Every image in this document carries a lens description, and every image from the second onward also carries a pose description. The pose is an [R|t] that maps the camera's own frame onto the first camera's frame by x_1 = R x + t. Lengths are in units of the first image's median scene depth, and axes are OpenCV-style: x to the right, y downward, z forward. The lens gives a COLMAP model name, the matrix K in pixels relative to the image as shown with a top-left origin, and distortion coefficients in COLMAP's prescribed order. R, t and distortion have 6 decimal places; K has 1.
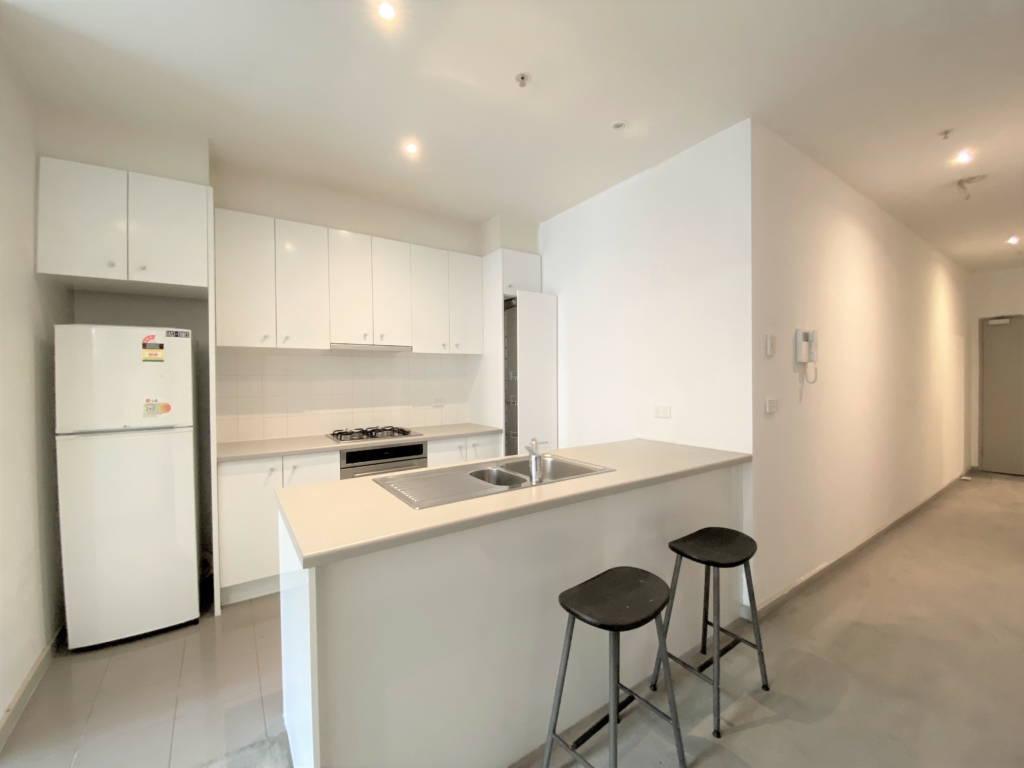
lens RADIAL K [[413.8, 0, 511.4], [0, 413.8, 382.1], [0, 0, 1]] dist [0.018640, -0.019507]
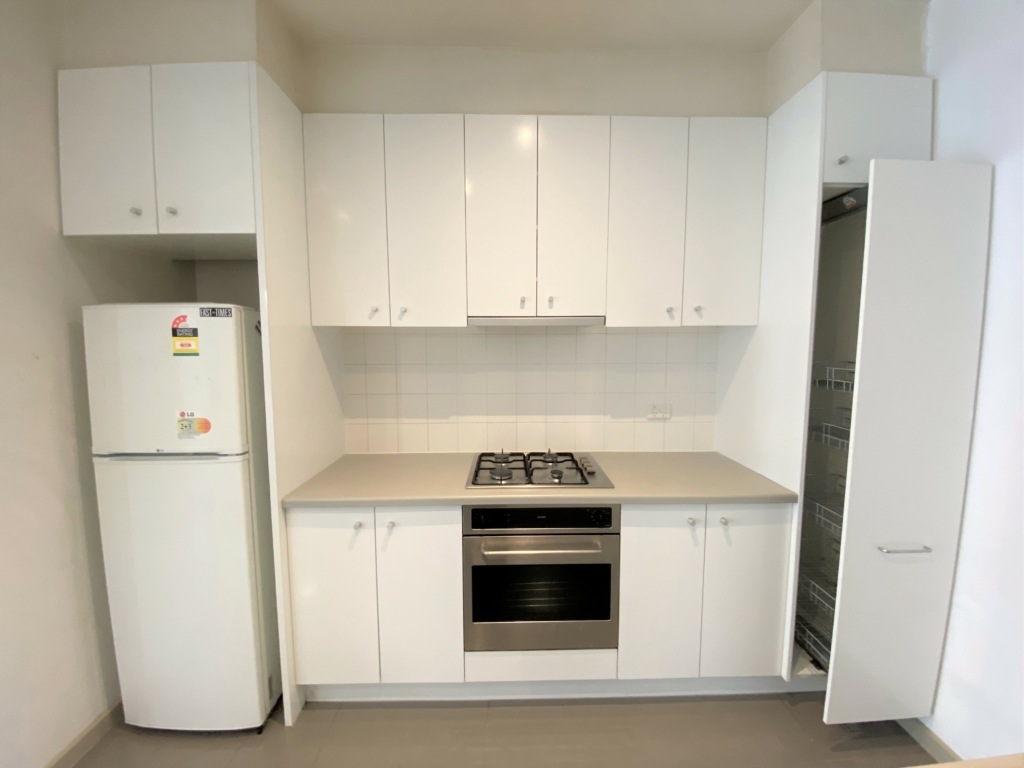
lens RADIAL K [[409.4, 0, 512.1], [0, 409.4, 381.9], [0, 0, 1]] dist [0.042281, -0.027694]
pose [[0.836471, 0.055418, -0.545202, -0.051227], [-0.009128, 0.996145, 0.087251, -0.054120], [0.547935, -0.068007, 0.833752, 0.560662]]
